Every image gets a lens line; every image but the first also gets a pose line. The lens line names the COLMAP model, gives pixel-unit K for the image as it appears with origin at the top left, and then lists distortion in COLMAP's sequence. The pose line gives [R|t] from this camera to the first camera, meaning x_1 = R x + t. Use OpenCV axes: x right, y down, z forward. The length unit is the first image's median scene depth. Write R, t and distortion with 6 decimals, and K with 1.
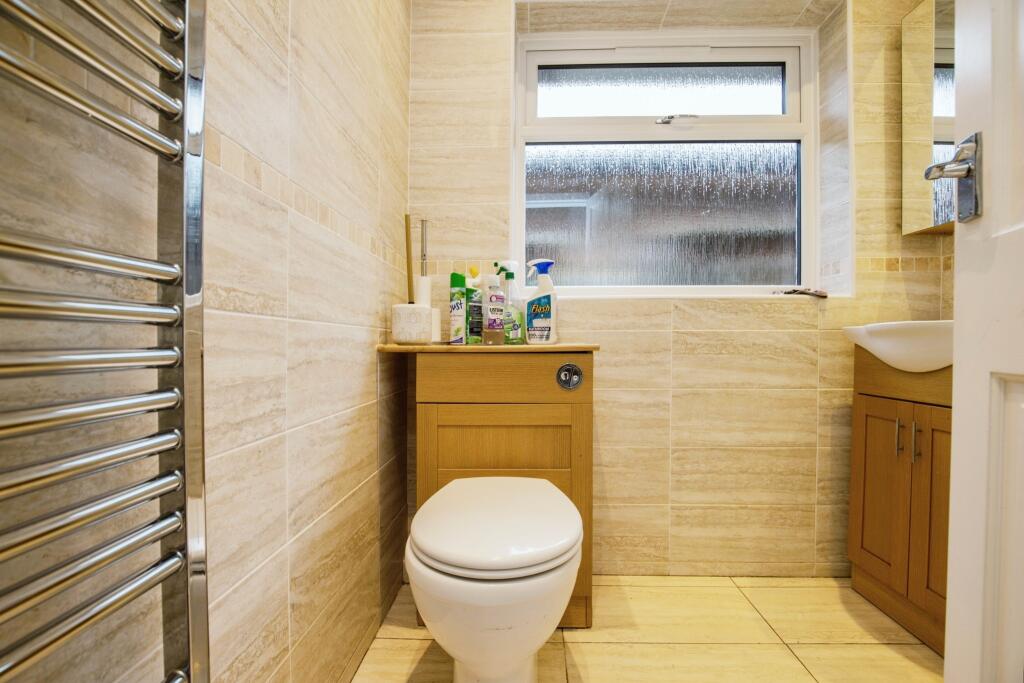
lens RADIAL K [[467.5, 0, 508.6], [0, 467.5, 350.1], [0, 0, 1]] dist [-0.038246, 0.008901]
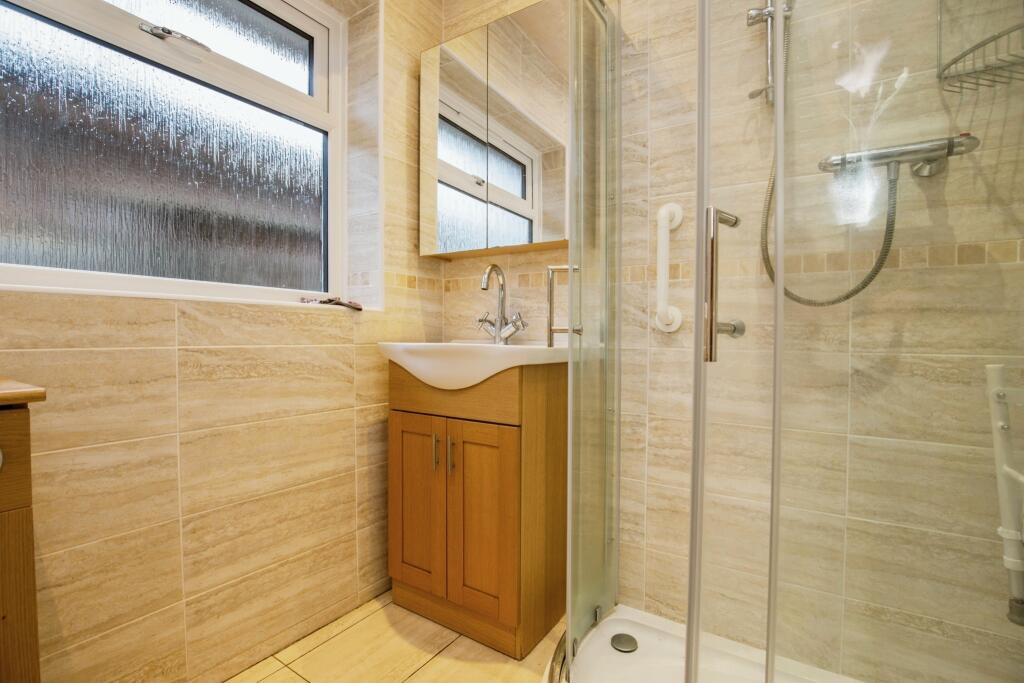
lens RADIAL K [[467.5, 0, 508.6], [0, 467.5, 350.1], [0, 0, 1]] dist [-0.038246, 0.008901]
pose [[0.501811, -0.026274, 0.864578, 0.015140], [0.003479, 0.999592, 0.028358, -0.057596], [-0.864970, -0.011222, 0.501698, 0.254418]]
